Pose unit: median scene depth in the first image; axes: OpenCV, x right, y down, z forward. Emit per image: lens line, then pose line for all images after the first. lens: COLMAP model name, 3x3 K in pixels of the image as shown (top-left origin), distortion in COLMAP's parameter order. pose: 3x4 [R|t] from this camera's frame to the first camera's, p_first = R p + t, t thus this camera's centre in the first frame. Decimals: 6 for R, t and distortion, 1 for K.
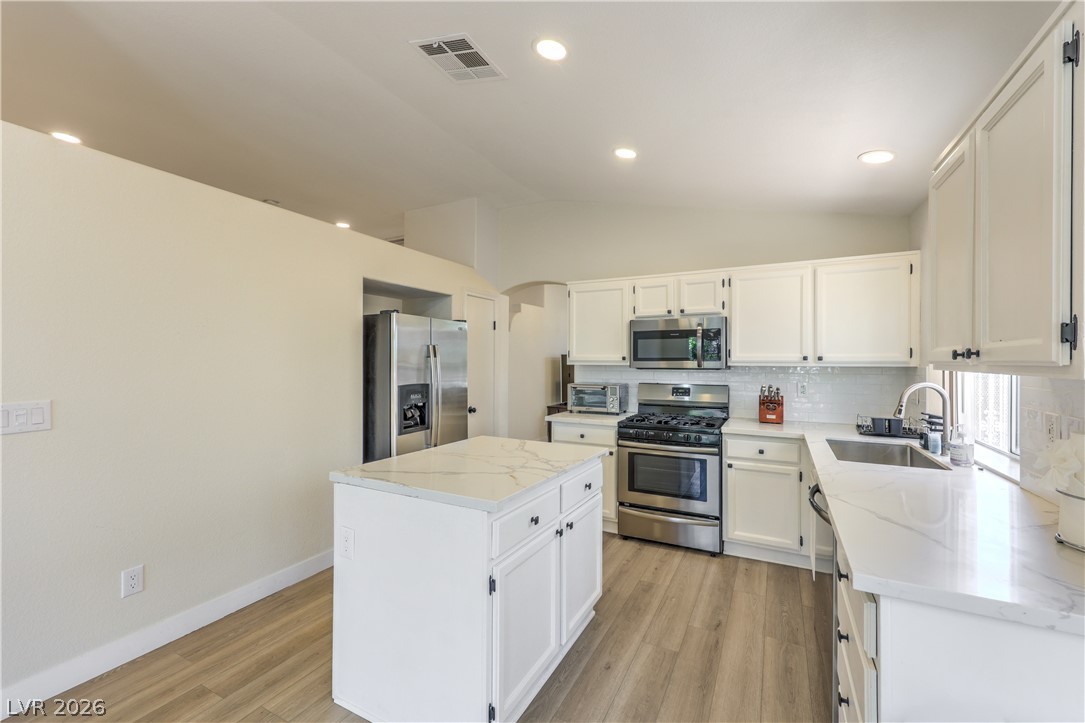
lens RADIAL K [[445.1, 0, 542.1], [0, 445.1, 359.6], [0, 0, 1]] dist [0.006335, 0.000409]
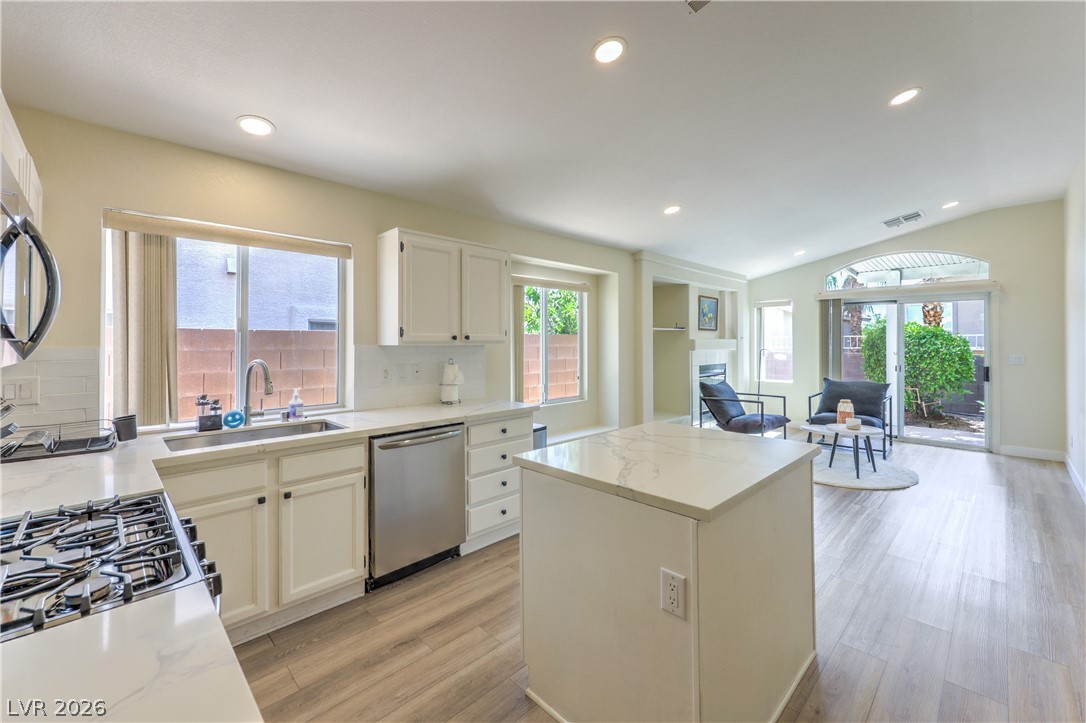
lens RADIAL K [[445.5, 0, 540.1], [0, 445.5, 341.9], [0, 0, 1]] dist [0.006335, 0.000409]
pose [[-0.951029, -0.001008, 0.309101, -0.089666], [-0.001513, 0.999998, -0.001395, 0.004750], [-0.309099, -0.001794, -0.951028, 1.211089]]
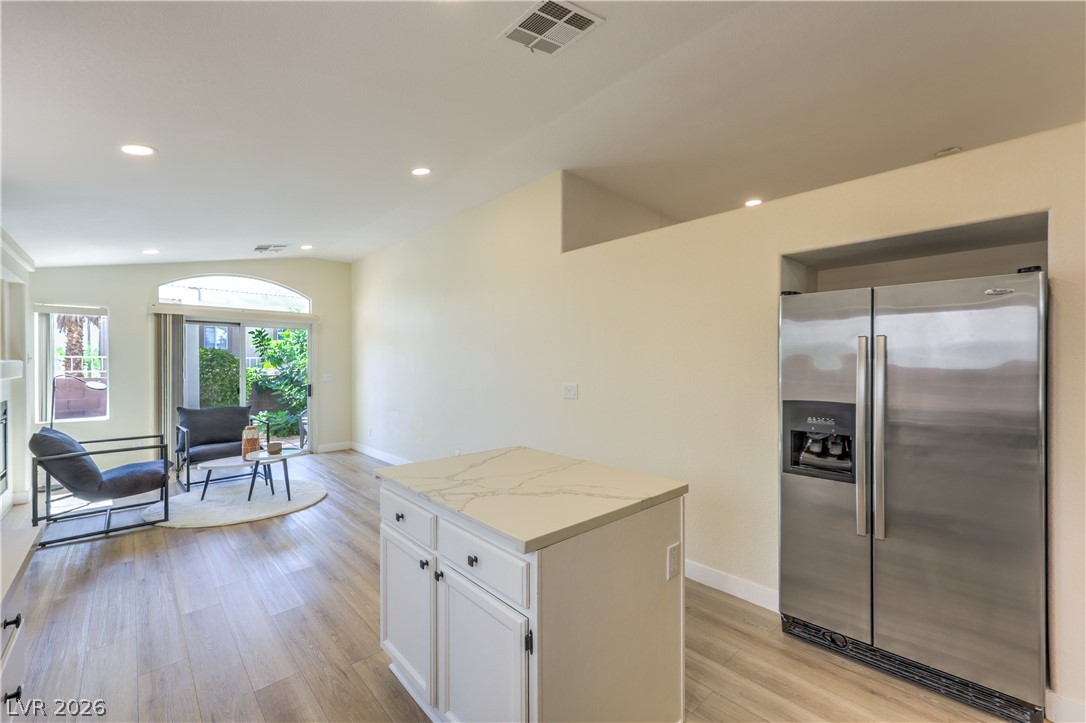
lens RADIAL K [[445.5, 0, 559.0], [0, 445.5, 366.2], [0, 0, 1]] dist [0.006335, 0.000409]
pose [[-0.316354, 0.005101, -0.948628, 0.429724], [0.001938, 0.999987, 0.004731, 0.001545], [0.948639, -0.000342, -0.316359, 0.846047]]
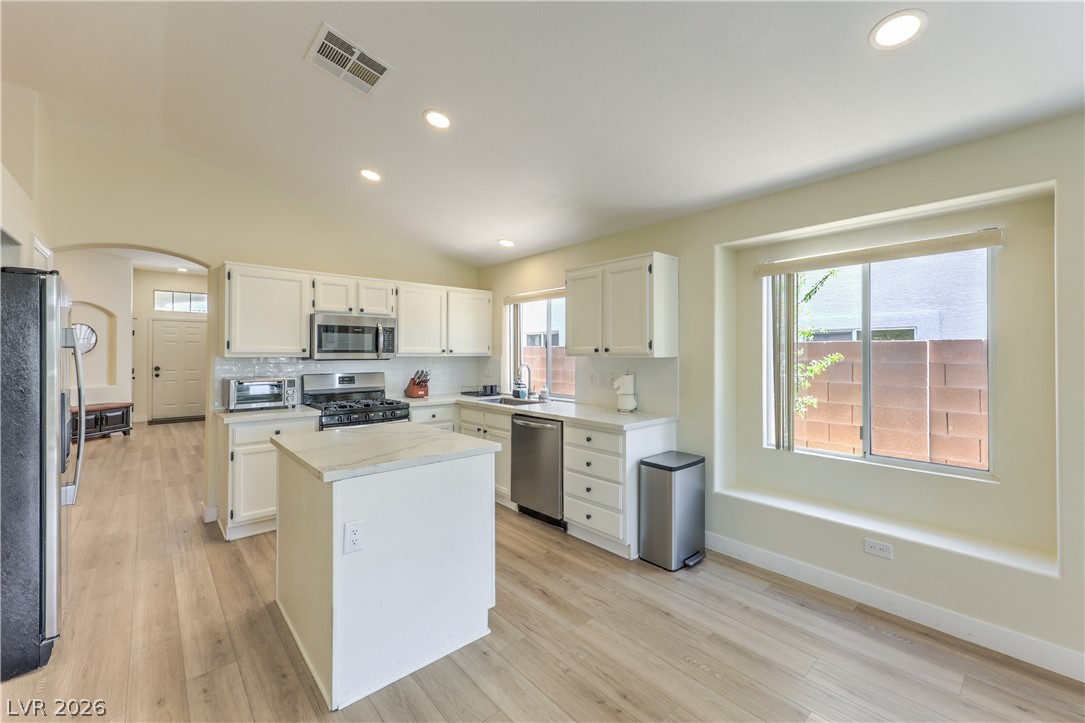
lens RADIAL K [[445.1, 0, 557.2], [0, 445.1, 348.2], [0, 0, 1]] dist [0.006335, 0.000409]
pose [[0.338000, 0.009279, 0.941100, -0.649545], [-0.003196, 0.999957, -0.008712, -0.000476], [-0.941141, -0.000063, 0.338015, 0.126740]]
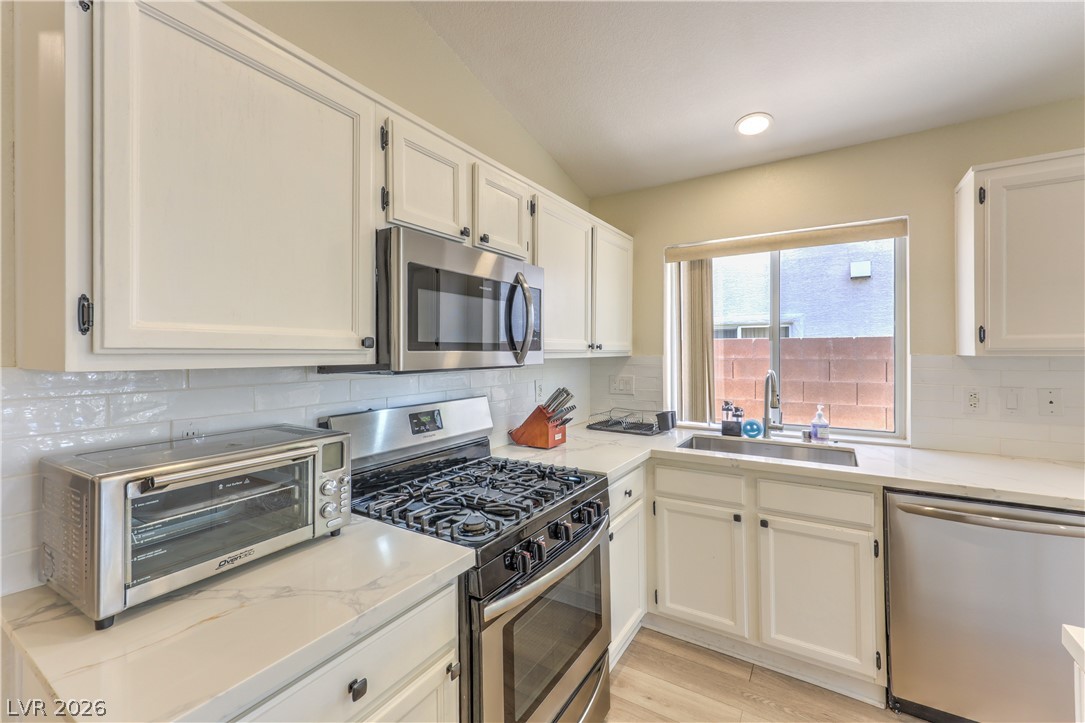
lens RADIAL K [[445.1, 0, 547.3], [0, 445.1, 352.2], [0, 0, 1]] dist [0.006335, 0.000409]
pose [[0.065894, -0.002868, 0.997823, -0.132230], [0.002746, 0.999993, 0.002693, 0.003233], [-0.997823, 0.002562, 0.065901, 0.961875]]
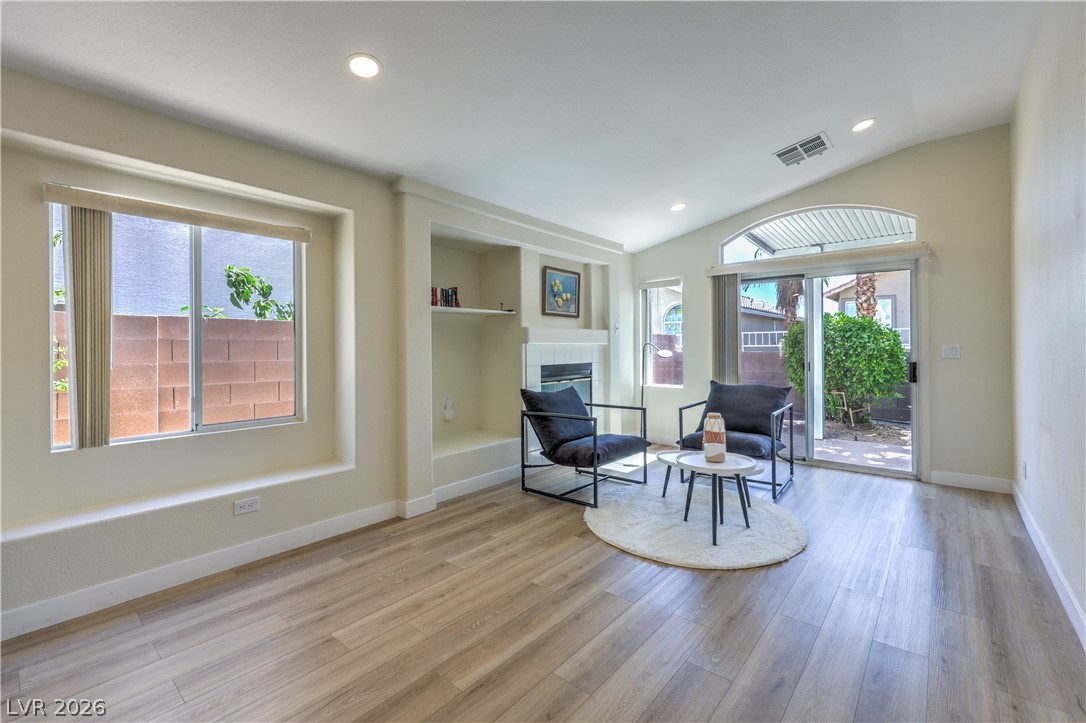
lens RADIAL K [[464.8, 0, 551.0], [0, 464.8, 350.3], [0, 0, 1]] dist [0.011426, -0.000243]
pose [[-0.978182, 0.003894, 0.207715, -0.458703], [0.004611, 0.999985, 0.002970, 0.052429], [-0.207701, 0.003863, -0.978185, 0.549674]]
